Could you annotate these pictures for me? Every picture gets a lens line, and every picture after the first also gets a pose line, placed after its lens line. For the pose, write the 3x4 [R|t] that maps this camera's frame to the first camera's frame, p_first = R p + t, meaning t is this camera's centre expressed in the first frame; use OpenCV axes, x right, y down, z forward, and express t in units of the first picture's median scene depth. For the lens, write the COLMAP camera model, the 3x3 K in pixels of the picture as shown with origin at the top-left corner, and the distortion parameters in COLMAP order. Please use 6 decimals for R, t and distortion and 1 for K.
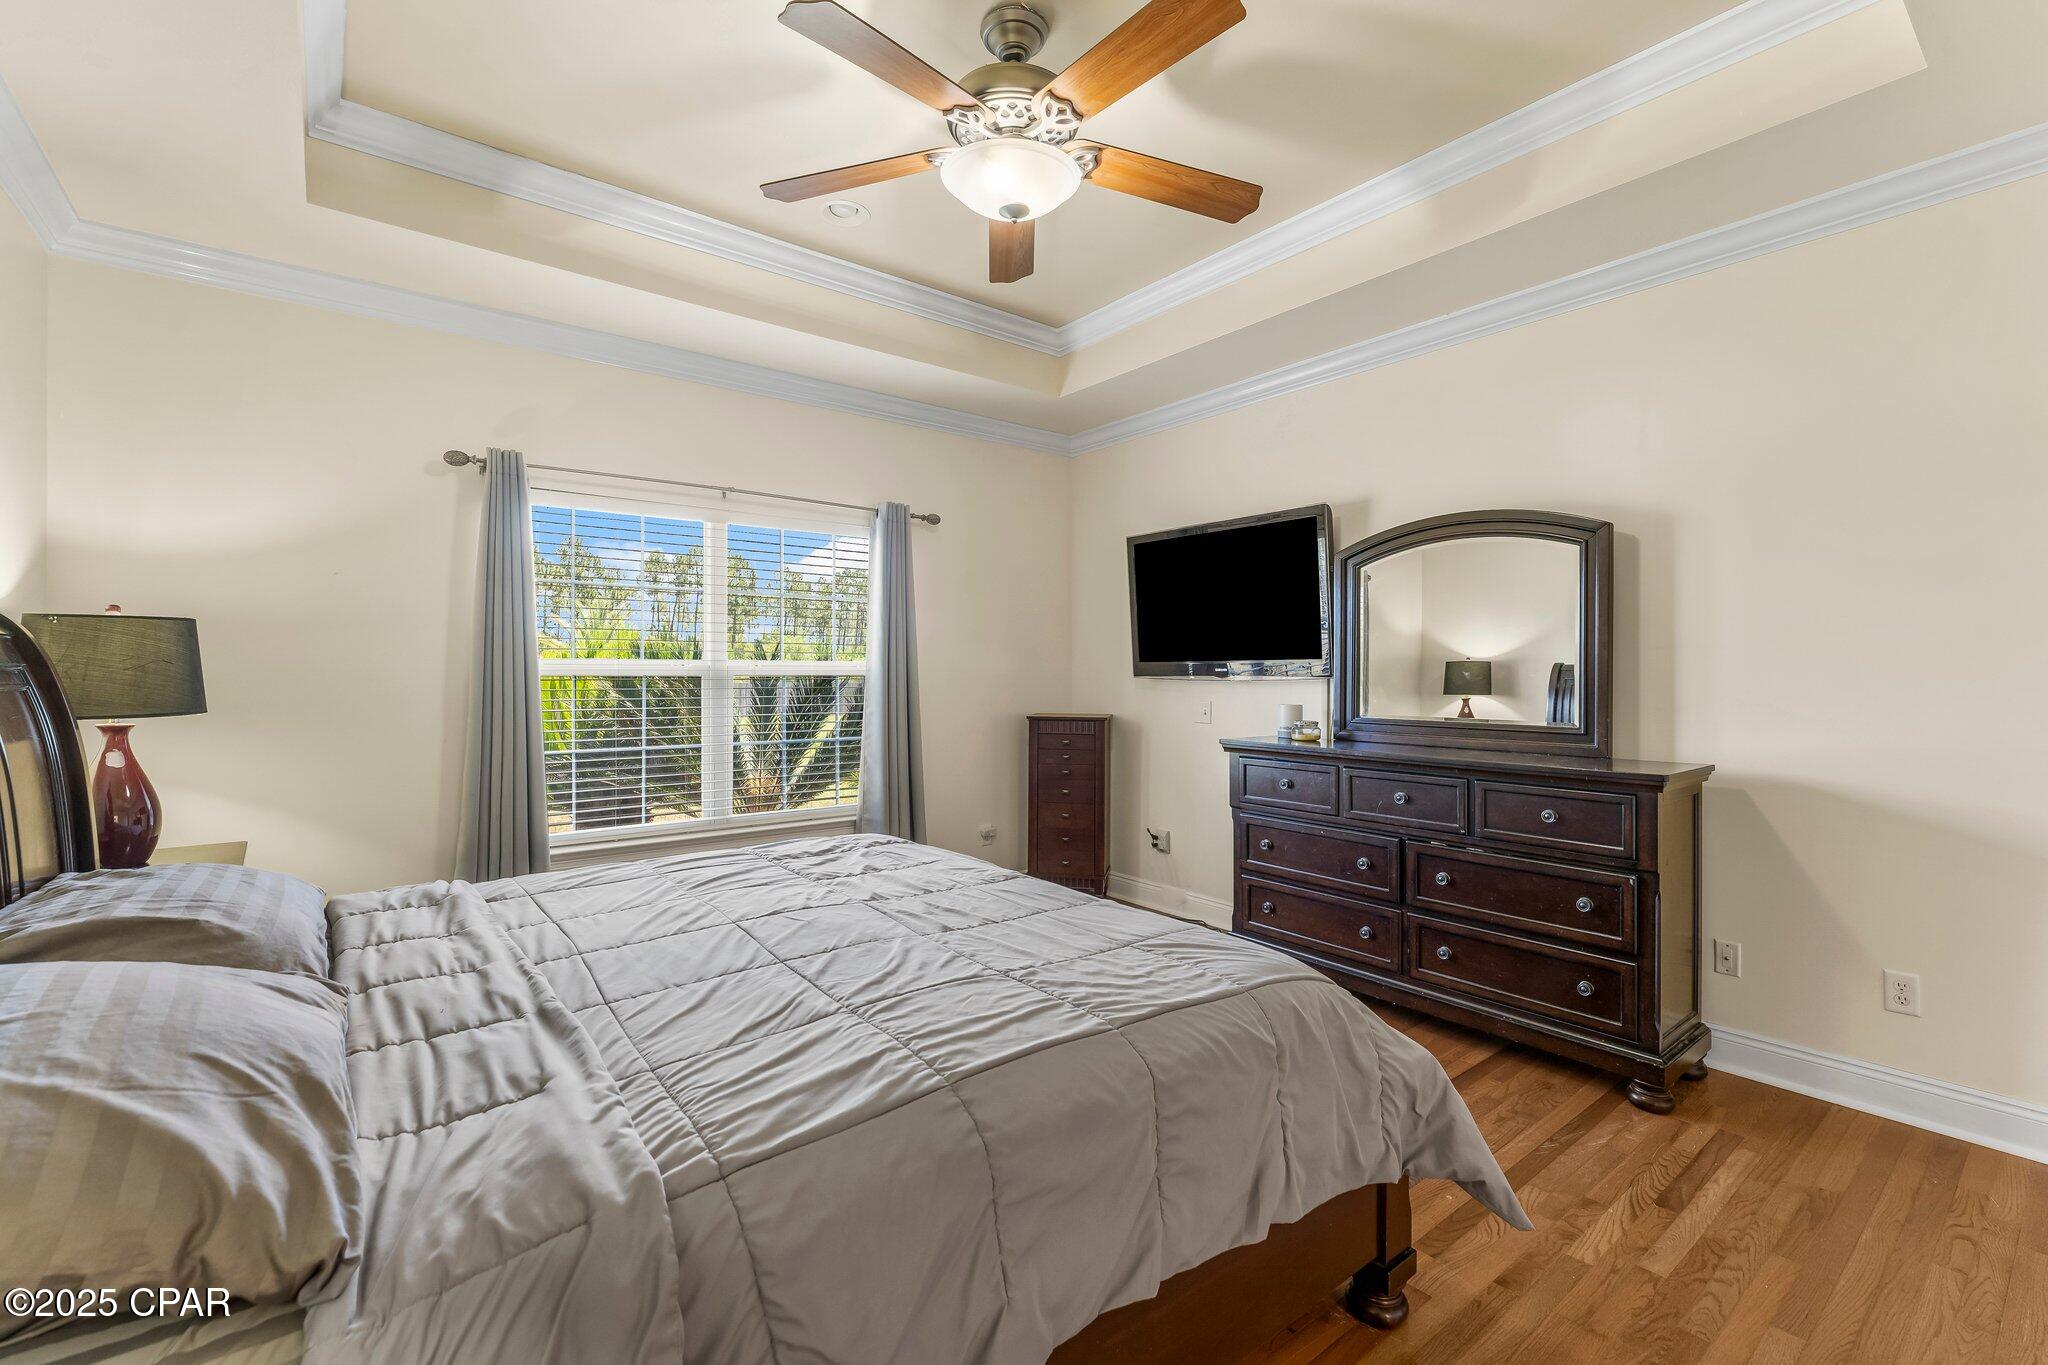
lens RADIAL K [[869.4, 0, 1024.0], [0, 869.4, 682.5], [0, 0, 1]] dist [-0.022516, -0.000004]
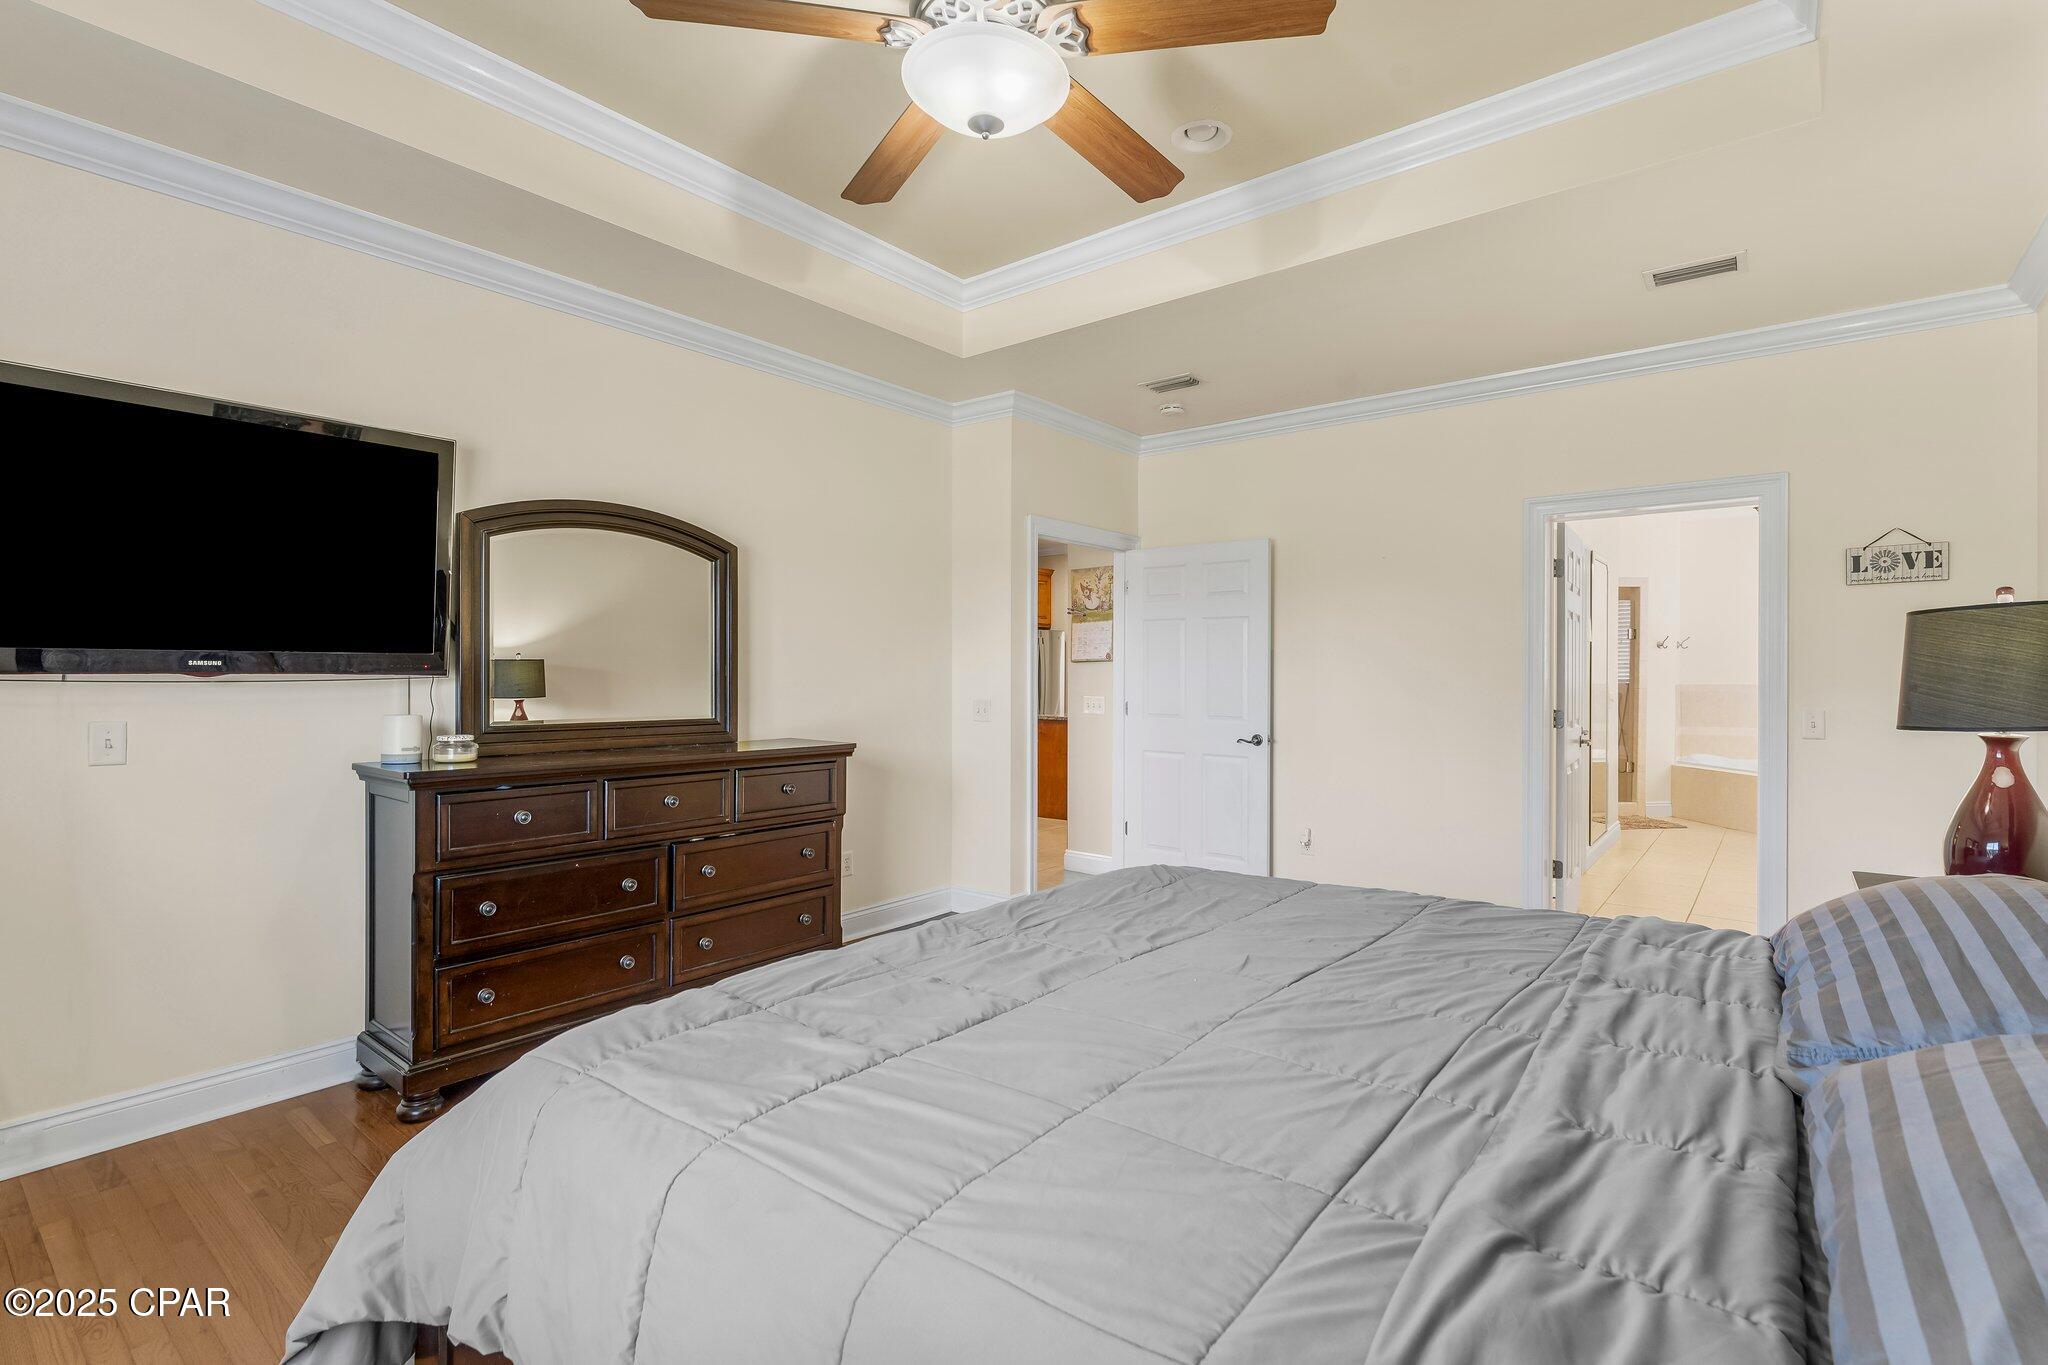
lens RADIAL K [[951.3, 0, 1027.4], [0, 951.3, 689.4], [0, 0, 1]] dist [0.000527, -0.000062]
pose [[-0.244048, -0.020780, 0.969540, -0.651024], [0.004498, 0.999735, 0.022560, -0.013342], [-0.969753, 0.009866, -0.243890, 0.835663]]
